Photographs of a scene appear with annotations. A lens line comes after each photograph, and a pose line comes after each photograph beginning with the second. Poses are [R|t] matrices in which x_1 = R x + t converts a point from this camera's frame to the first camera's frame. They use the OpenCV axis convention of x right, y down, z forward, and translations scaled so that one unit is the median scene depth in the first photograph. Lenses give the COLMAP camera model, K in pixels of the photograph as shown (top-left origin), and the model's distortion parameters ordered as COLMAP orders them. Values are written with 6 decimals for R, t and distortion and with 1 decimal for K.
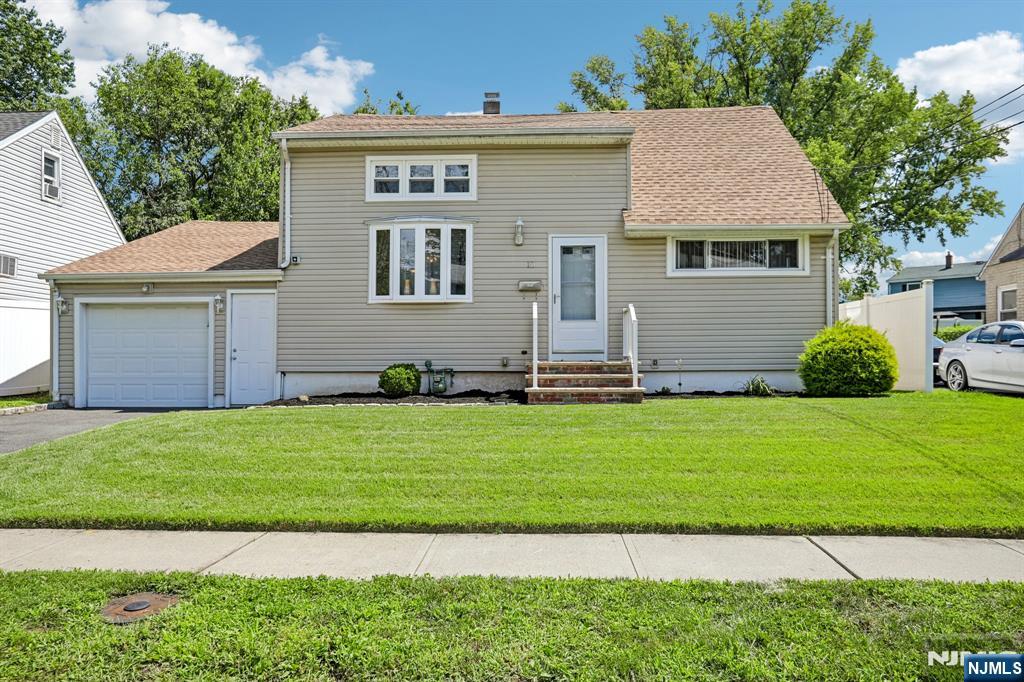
lens RADIAL K [[763.0, 0, 508.8], [0, 763.0, 345.8], [0, 0, 1]] dist [0.003662, 0.010127]
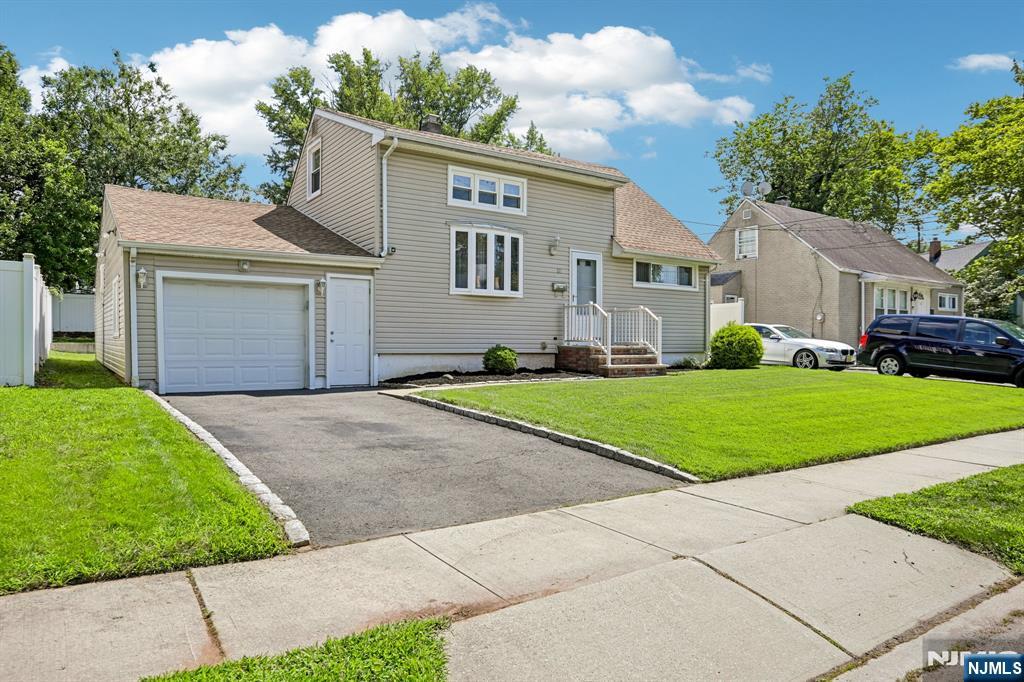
lens RADIAL K [[654.8, 0, 515.0], [0, 654.8, 349.3], [0, 0, 1]] dist [-0.025405, -0.002300]
pose [[0.800419, 0.002303, 0.599437, -0.696161], [-0.021015, 0.999486, 0.024221, 0.001630], [-0.599073, -0.031984, 0.800055, 0.149282]]
